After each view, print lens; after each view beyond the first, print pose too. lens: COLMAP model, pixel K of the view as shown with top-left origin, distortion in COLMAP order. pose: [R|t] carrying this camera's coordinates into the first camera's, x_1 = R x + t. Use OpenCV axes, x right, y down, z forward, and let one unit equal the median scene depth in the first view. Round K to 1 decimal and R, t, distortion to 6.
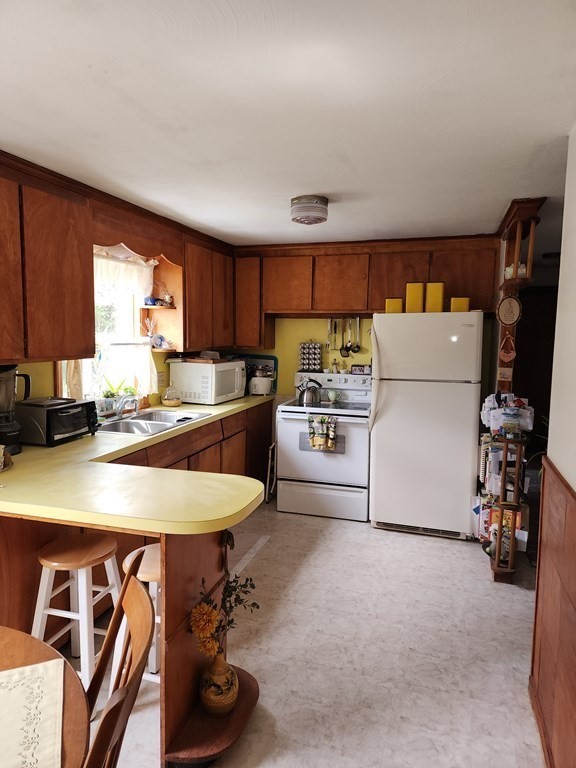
lens RADIAL K [[518.0, 0, 287.2], [0, 518.0, 383.0], [0, 0, 1]] dist [0.046339, -0.014649]
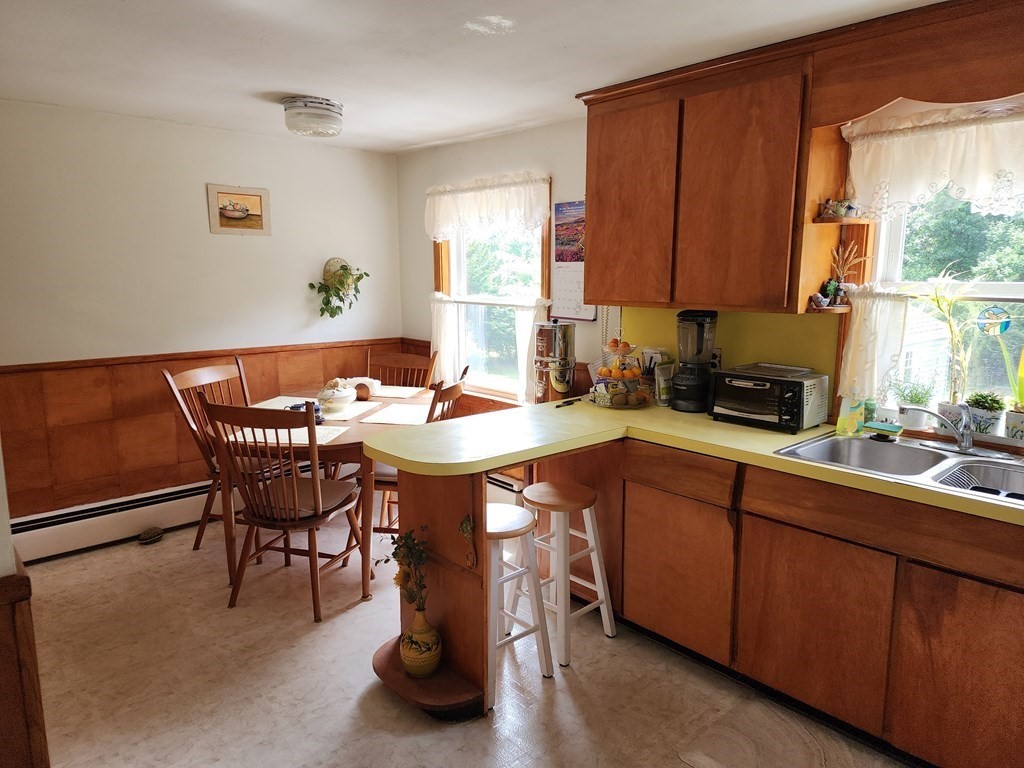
lens RADIAL K [[690.7, 0, 511.1], [0, 690.7, 388.4], [0, 0, 1]] dist [0.046339, -0.014649]
pose [[-0.491311, 0.131468, -0.861005, 0.640872], [-0.097054, 0.974123, 0.204122, -0.116043], [0.865560, 0.183851, -0.465838, 1.309276]]
